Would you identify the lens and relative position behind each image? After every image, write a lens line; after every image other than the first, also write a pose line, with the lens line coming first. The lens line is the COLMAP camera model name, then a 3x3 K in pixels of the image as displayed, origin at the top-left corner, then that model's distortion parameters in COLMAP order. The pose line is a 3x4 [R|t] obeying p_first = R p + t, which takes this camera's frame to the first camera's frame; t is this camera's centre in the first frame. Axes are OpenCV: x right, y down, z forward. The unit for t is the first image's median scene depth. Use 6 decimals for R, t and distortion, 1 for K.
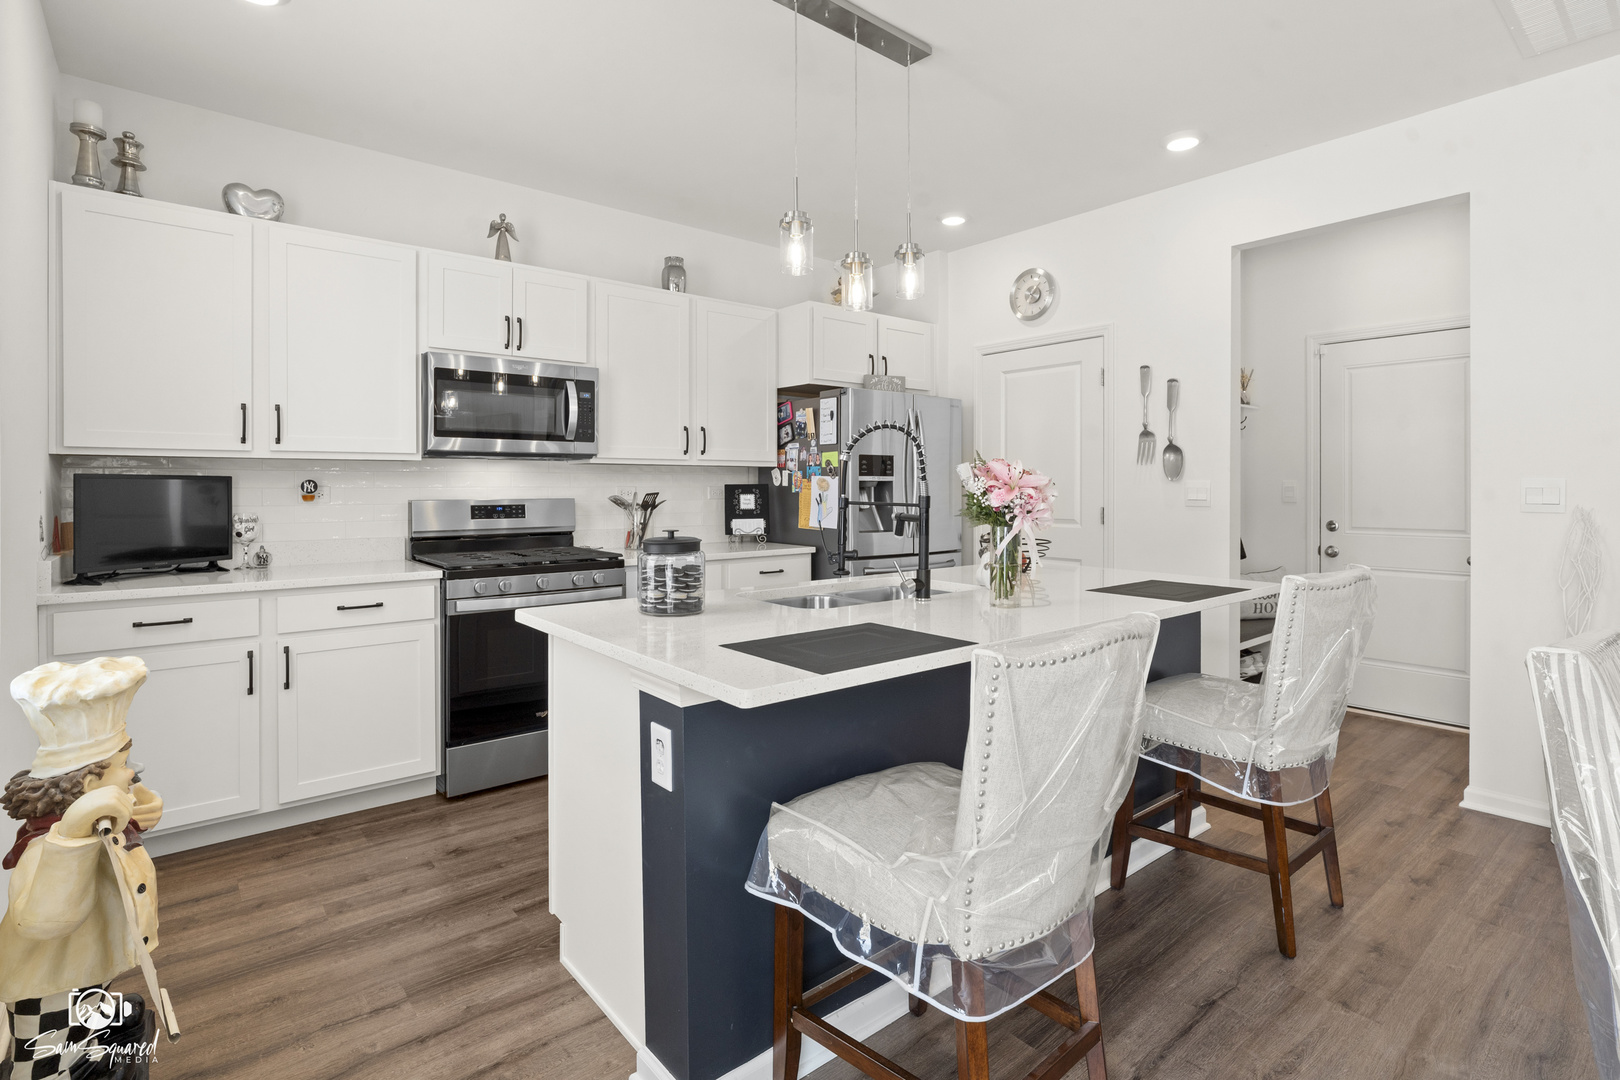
lens RADIAL K [[774.2, 0, 811.6], [0, 774.2, 493.4], [0, 0, 1]] dist [-0.014730, 0.001100]
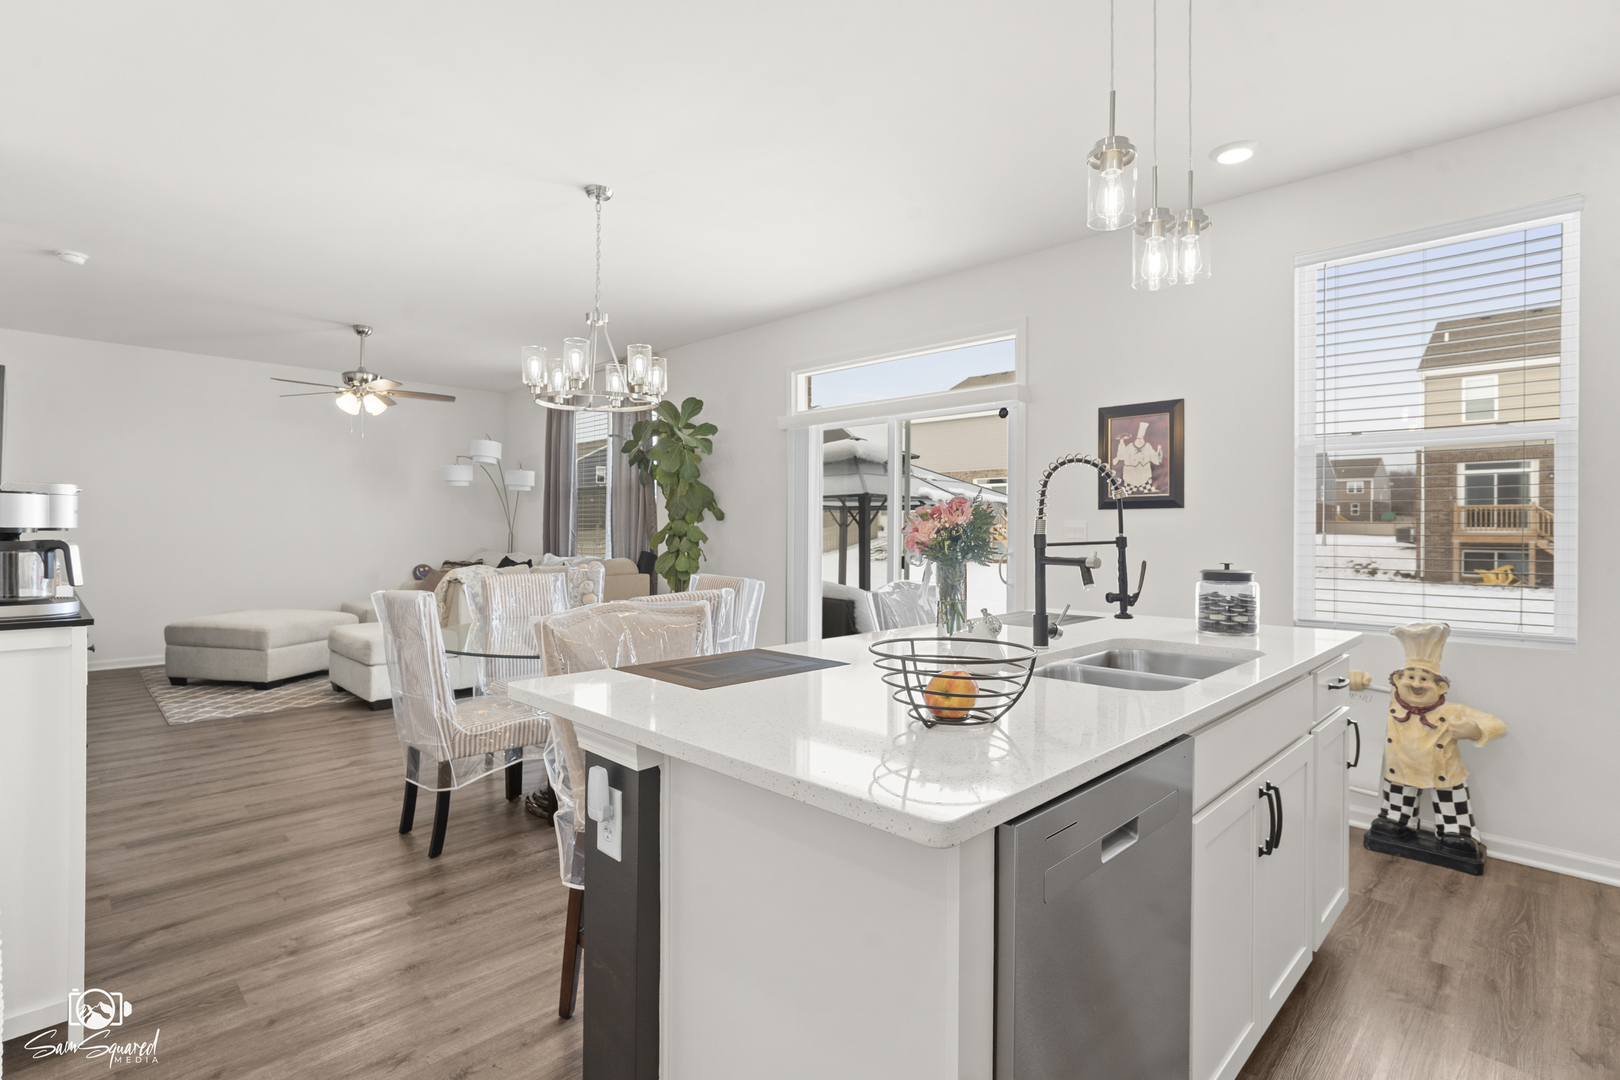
lens RADIAL K [[788.4, 0, 809.0], [0, 788.4, 527.1], [0, 0, 1]] dist [-0.018811, 0.010248]
pose [[-0.994506, -0.005984, -0.104504, 0.420428], [-0.006836, 0.999946, 0.007800, -0.006752], [0.104452, 0.008471, -0.994494, 1.543409]]
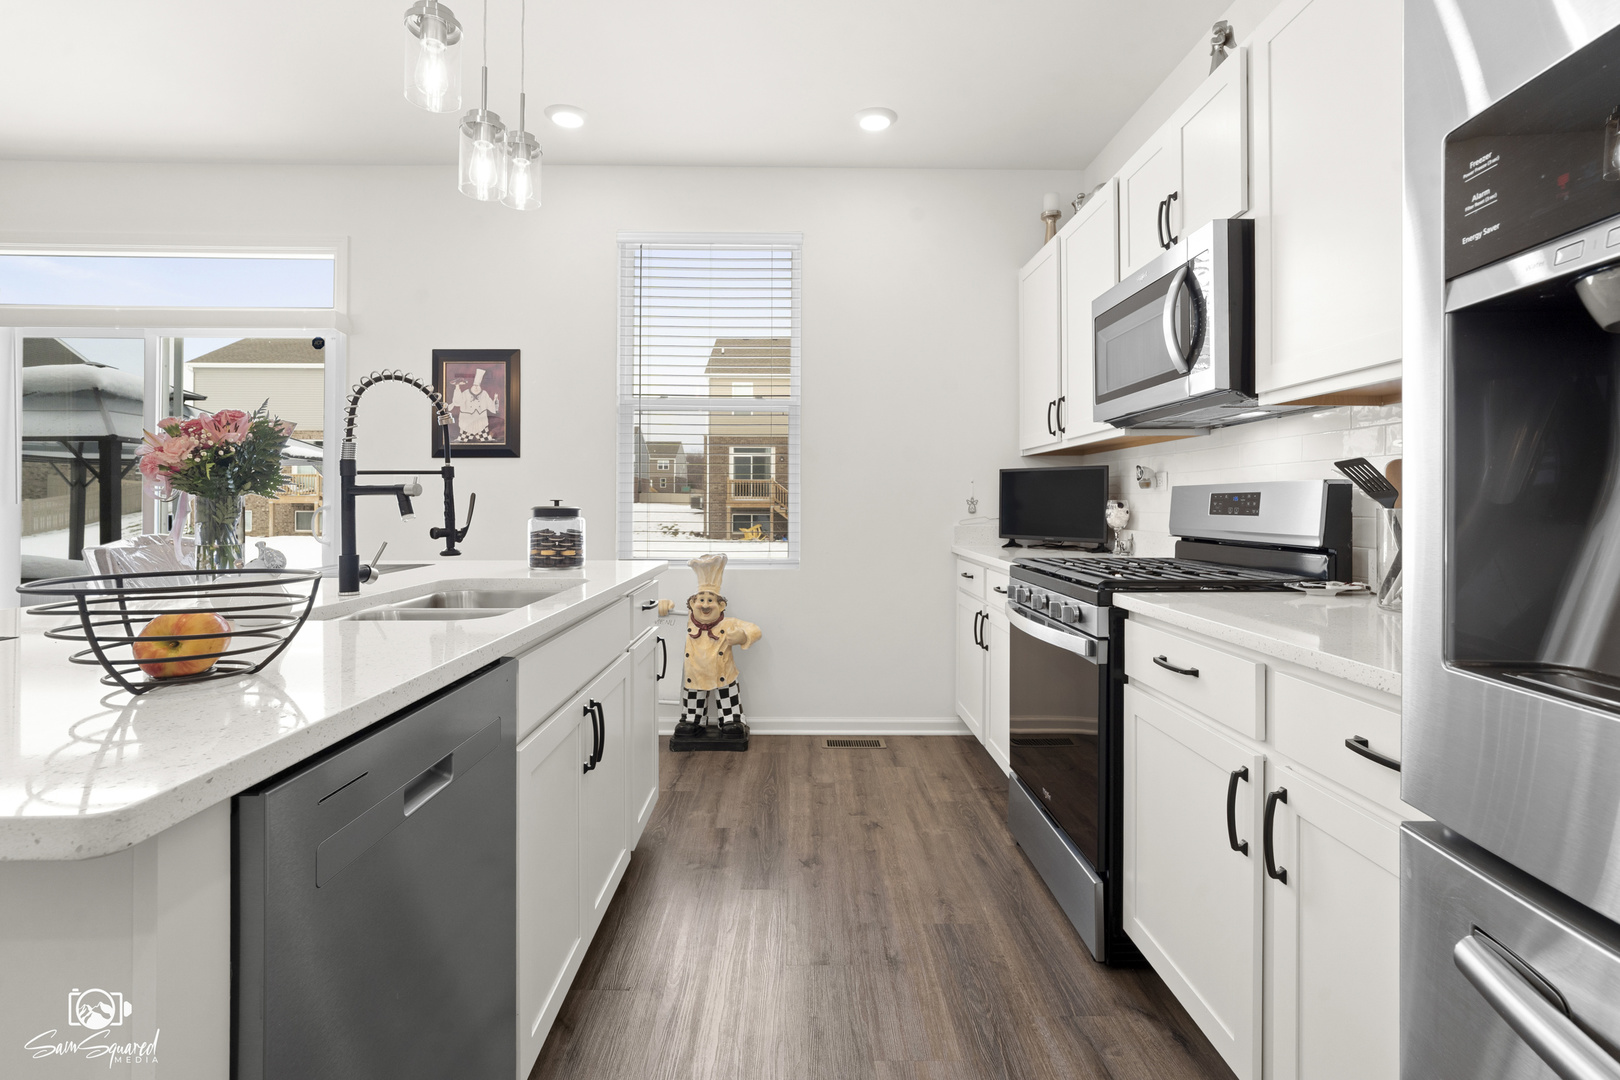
lens RADIAL K [[774.2, 0, 811.6], [0, 774.2, 493.4], [0, 0, 1]] dist [-0.014730, 0.001100]
pose [[-0.619079, -0.009322, -0.785273, 0.380619], [-0.008712, 0.999950, -0.005003, 0.029211], [0.785280, 0.003744, -0.619129, 1.499522]]
